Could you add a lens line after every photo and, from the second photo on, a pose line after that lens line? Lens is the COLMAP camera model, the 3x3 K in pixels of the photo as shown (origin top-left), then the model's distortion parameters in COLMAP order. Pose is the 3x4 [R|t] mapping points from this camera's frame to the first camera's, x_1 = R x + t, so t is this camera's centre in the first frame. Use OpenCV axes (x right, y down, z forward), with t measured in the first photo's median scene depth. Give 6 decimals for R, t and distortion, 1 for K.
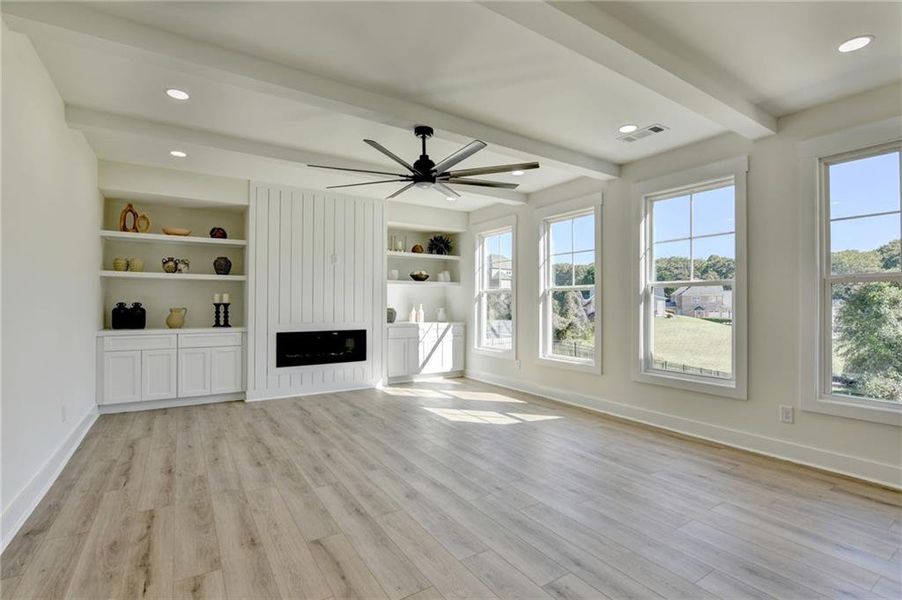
lens RADIAL K [[419.6, 0, 441.4], [0, 419.6, 302.5], [0, 0, 1]] dist [-0.017529, -0.001819]
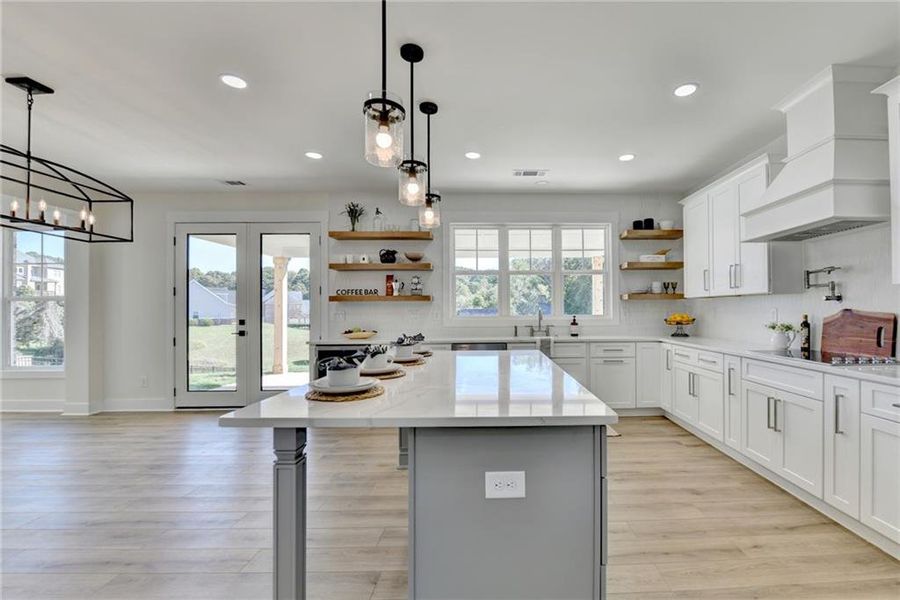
lens RADIAL K [[389.3, 0, 507.6], [0, 389.3, 305.4], [0, 0, 1]] dist [-0.019452, -0.000347]
pose [[0.493166, 0.004010, 0.869926, 0.286719], [0.006800, 0.999941, -0.008464, -0.001760], [-0.869909, 0.010090, 0.493109, -0.733888]]
